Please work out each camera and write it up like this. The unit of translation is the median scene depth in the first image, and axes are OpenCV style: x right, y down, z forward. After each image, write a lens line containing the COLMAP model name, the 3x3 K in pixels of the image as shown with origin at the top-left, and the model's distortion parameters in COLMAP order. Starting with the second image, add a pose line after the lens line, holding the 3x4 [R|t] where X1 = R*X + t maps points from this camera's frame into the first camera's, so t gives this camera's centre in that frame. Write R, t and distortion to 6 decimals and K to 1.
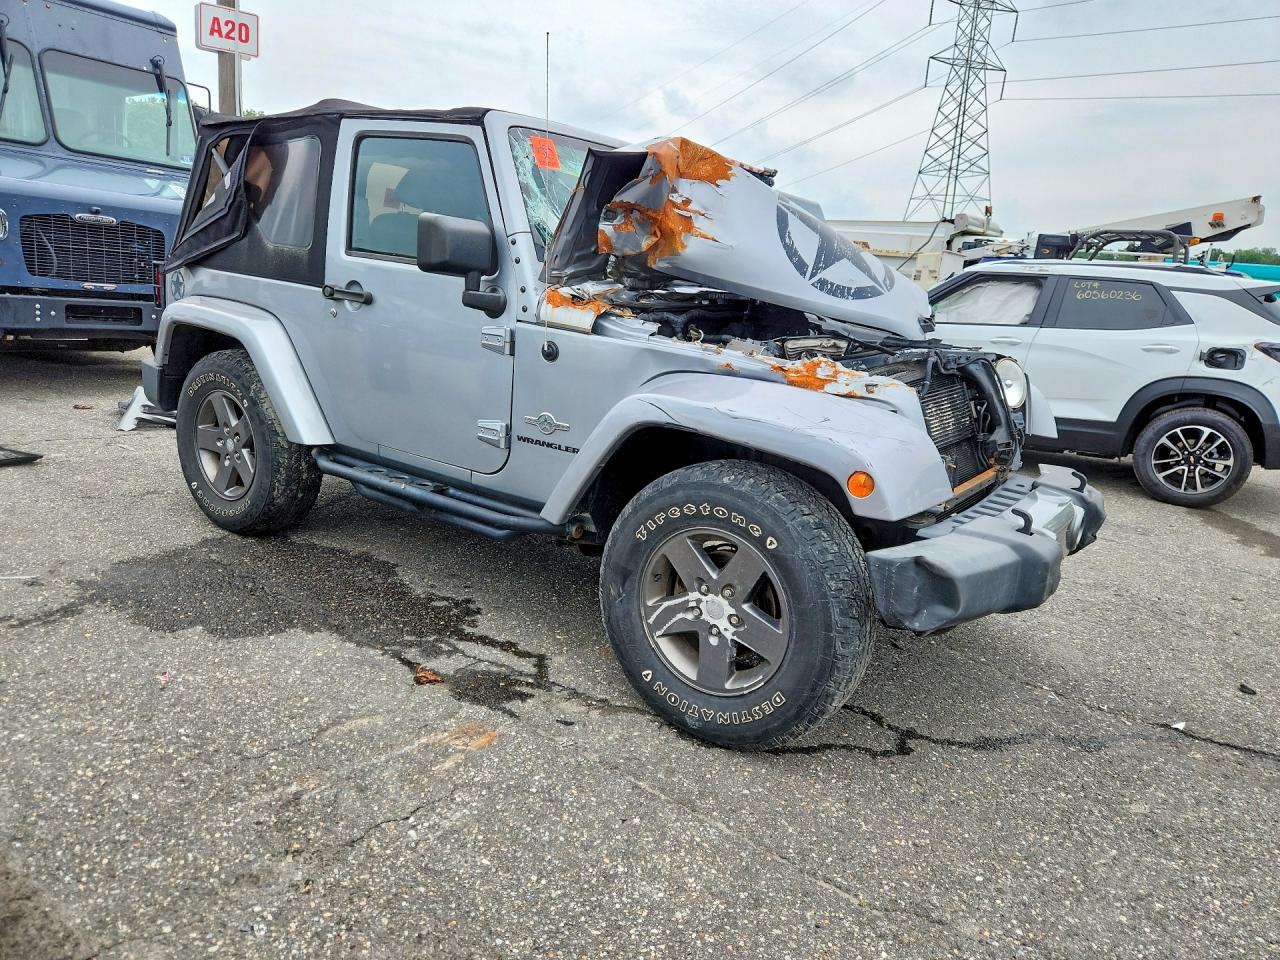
lens RADIAL K [[945.8, 0, 621.6], [0, 945.8, 508.4], [0, 0, 1]] dist [0.052630, -0.058456]
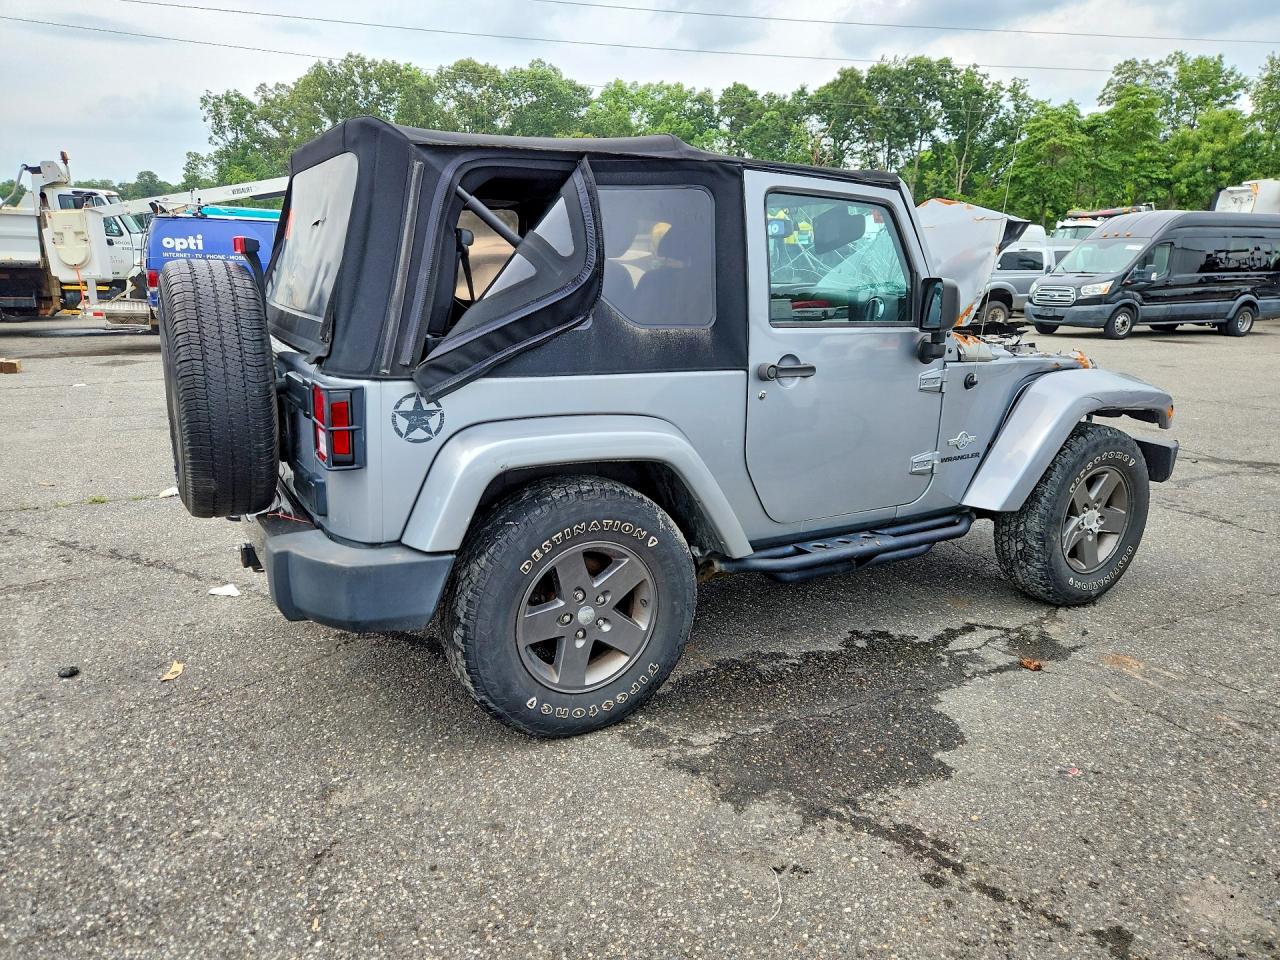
lens RADIAL K [[945.8, 0, 621.6], [0, 945.8, 508.4], [0, 0, 1]] dist [0.052630, -0.058456]
pose [[0.362988, -0.317162, 0.876155, -1.161950], [0.242172, 0.940088, 0.239974, -0.354638], [-0.899774, 0.125072, 0.418048, 0.783804]]
